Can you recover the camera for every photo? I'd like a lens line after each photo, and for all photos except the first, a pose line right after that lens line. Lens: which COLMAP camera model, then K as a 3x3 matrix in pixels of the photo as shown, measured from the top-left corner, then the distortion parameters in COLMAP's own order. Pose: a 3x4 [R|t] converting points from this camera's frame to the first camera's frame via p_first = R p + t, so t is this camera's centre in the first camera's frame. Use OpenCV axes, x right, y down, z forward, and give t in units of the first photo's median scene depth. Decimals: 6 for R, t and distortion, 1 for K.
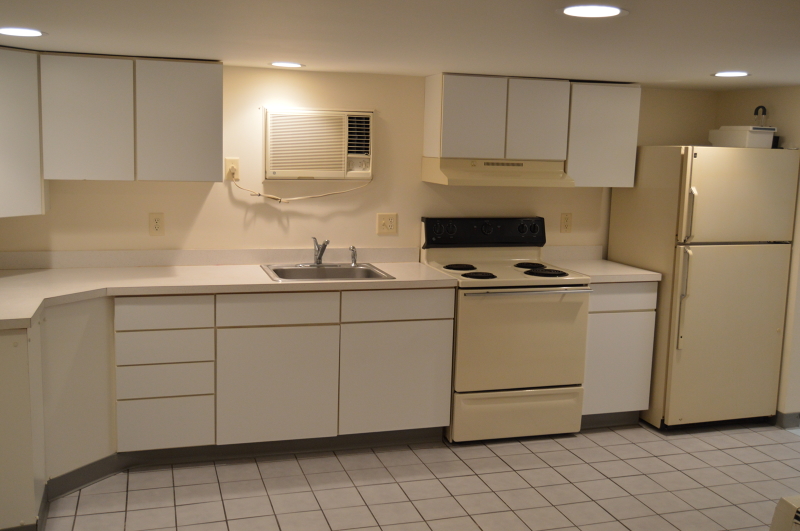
lens RADIAL K [[816.1, 0, 400.0], [0, 816.1, 265.5], [0, 0, 1]] dist [0.001267, 0.000972]
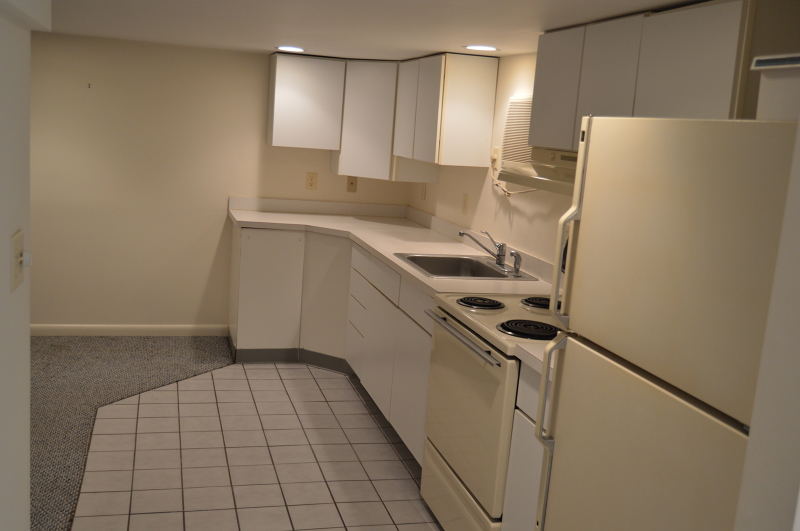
lens RADIAL K [[816.1, 0, 400.0], [0, 816.1, 265.5], [0, 0, 1]] dist [0.001267, 0.000972]
pose [[-0.021280, 0.139996, -0.989923, 0.816782], [-0.222217, 0.964717, 0.141209, -0.106675], [0.974765, 0.222983, 0.010580, 0.909443]]
